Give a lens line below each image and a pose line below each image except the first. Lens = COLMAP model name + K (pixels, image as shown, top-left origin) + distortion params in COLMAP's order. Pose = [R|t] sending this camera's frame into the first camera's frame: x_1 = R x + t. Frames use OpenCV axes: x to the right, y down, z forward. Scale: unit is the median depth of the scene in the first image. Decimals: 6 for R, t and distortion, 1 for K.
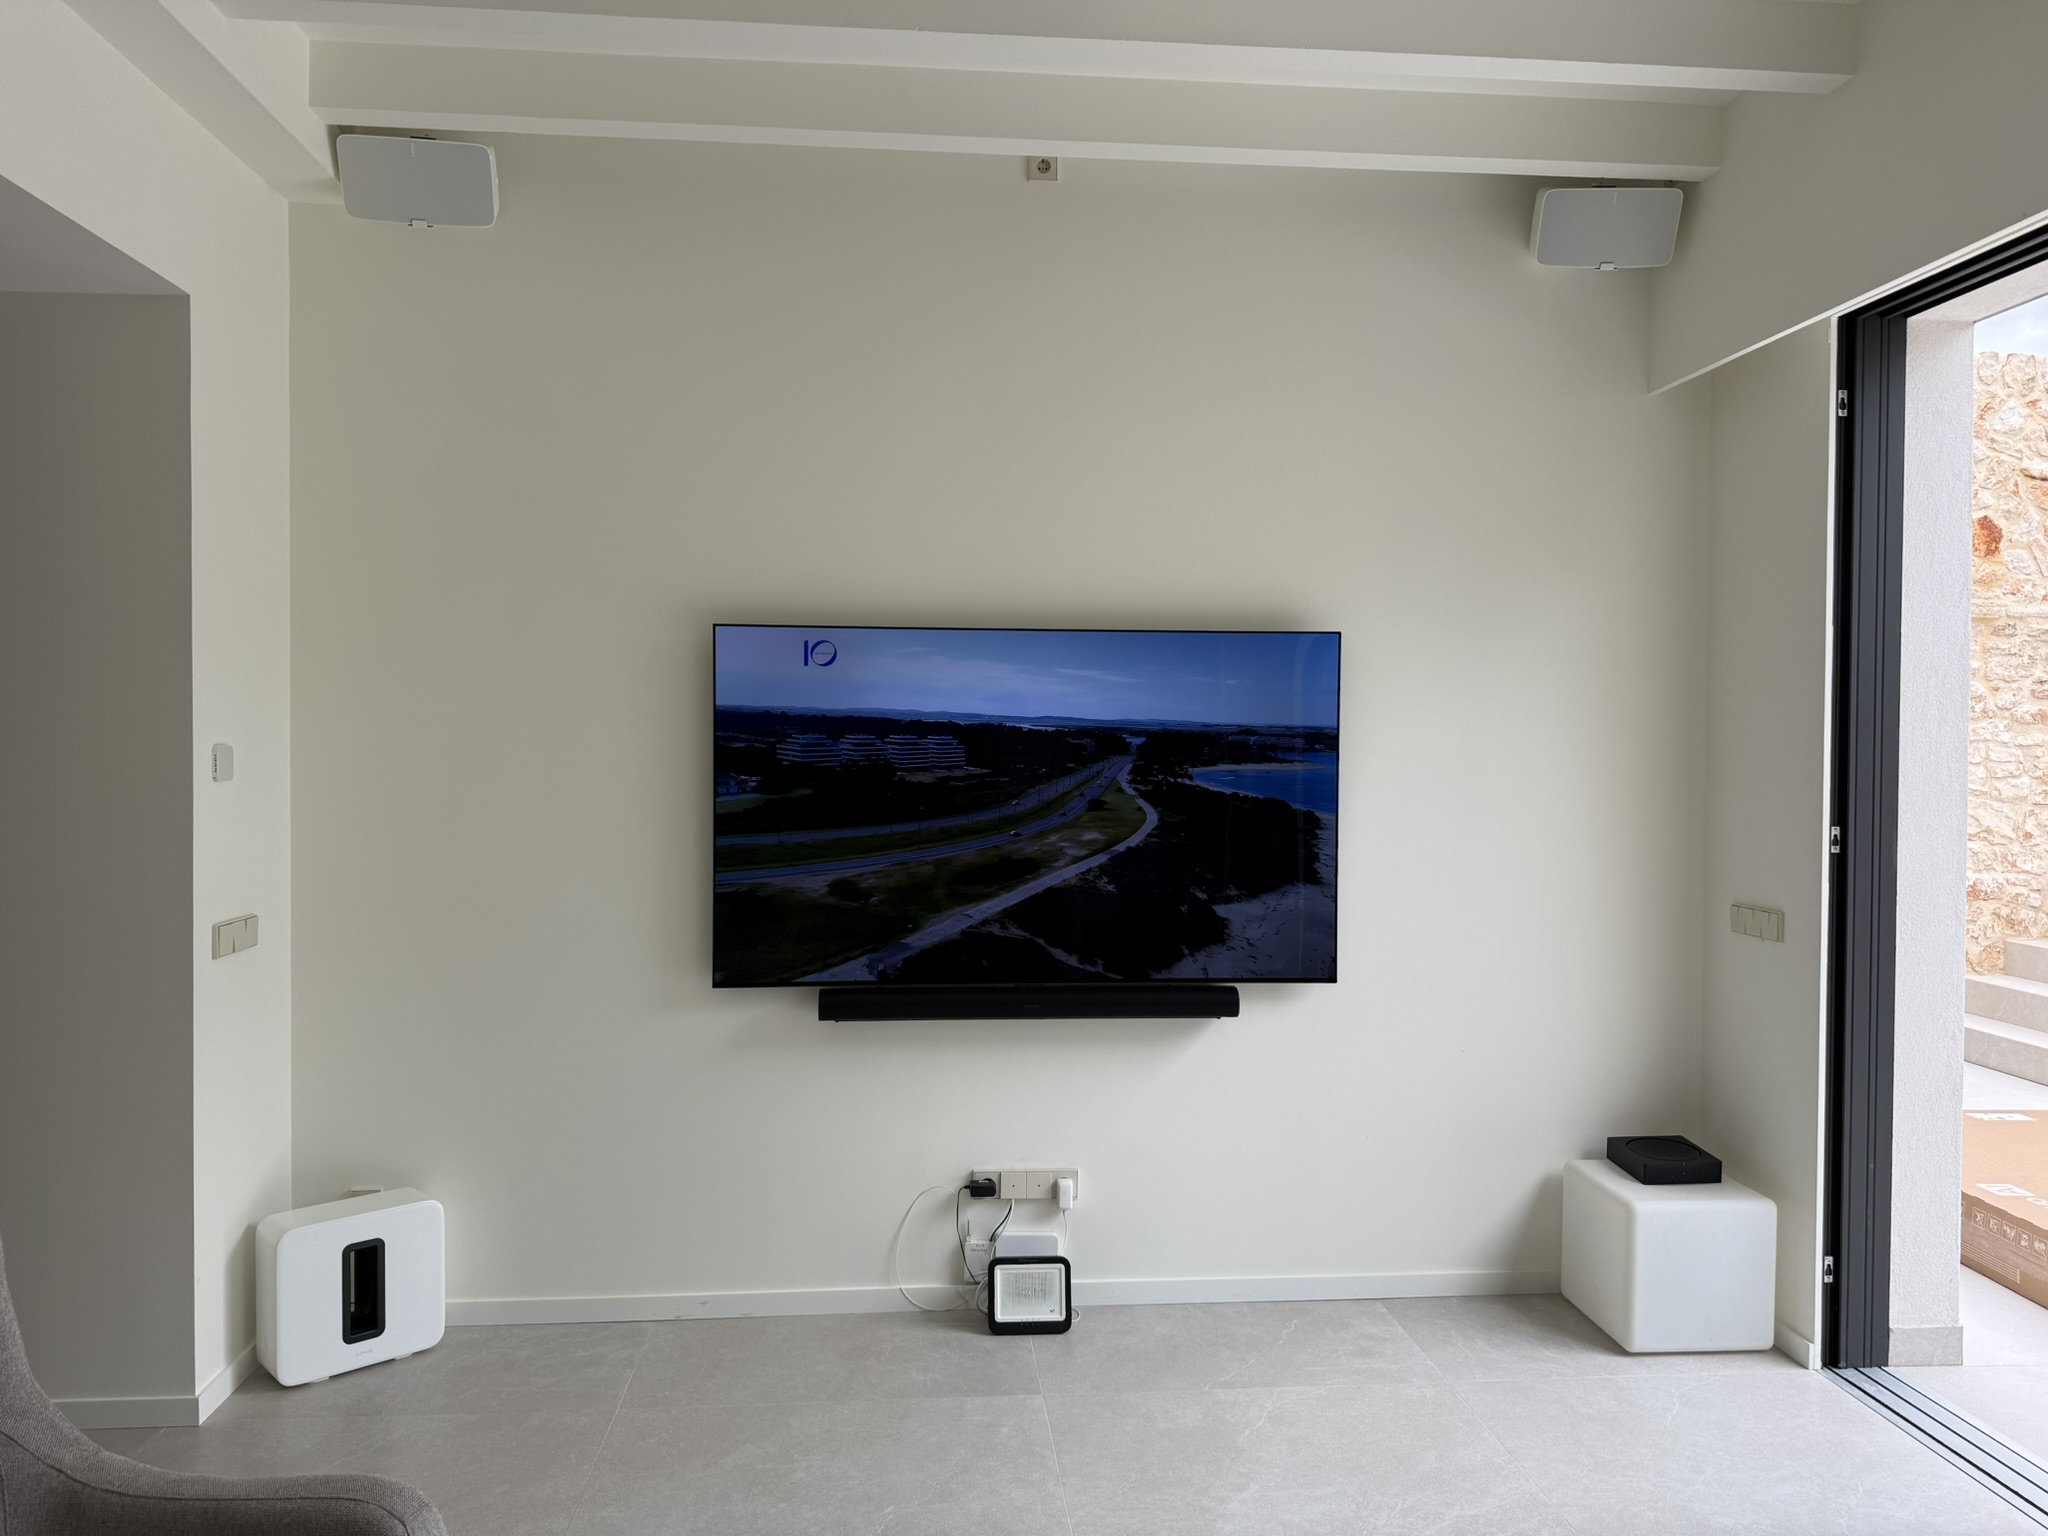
lens RADIAL K [[1445.0, 0, 1024.0], [0, 1445.0, 768.0], [0, 0, 1]] dist [0.095573, -0.178049]
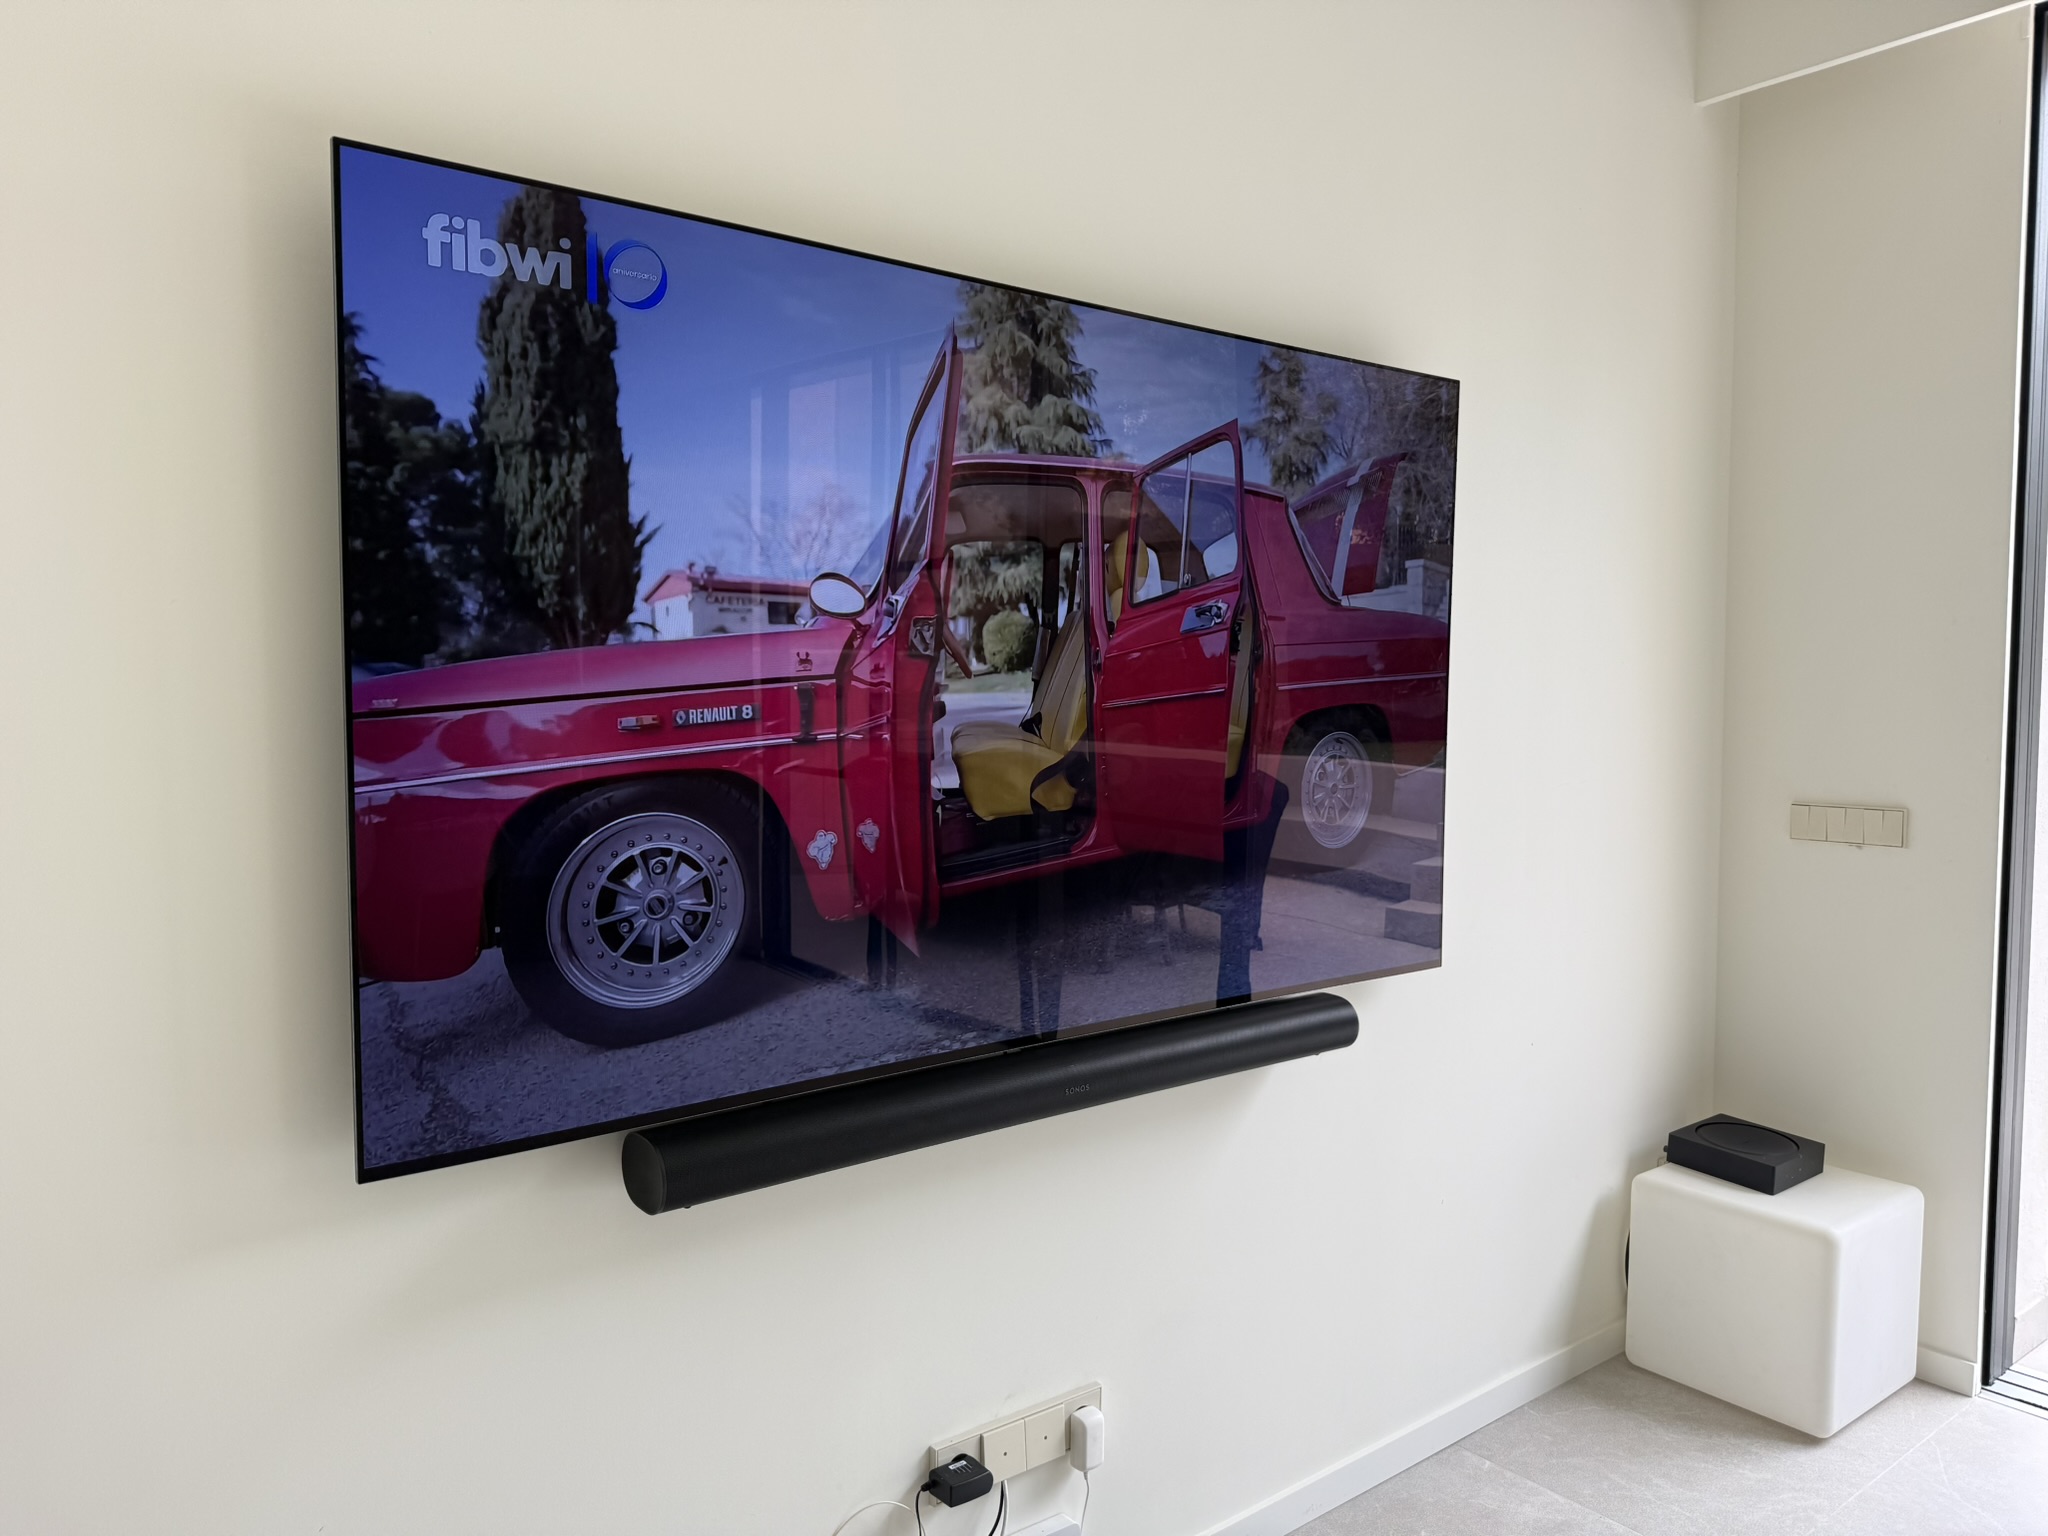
lens RADIAL K [[1436.2, 0, 1024.0], [0, 1436.2, 768.0], [0, 0, 1]] dist [0.003673, 0.000393]
pose [[0.829953, -0.036692, 0.556626, -0.265144], [0.013551, 0.998866, 0.045638, 0.035367], [-0.557669, -0.030334, 0.829509, 0.608147]]
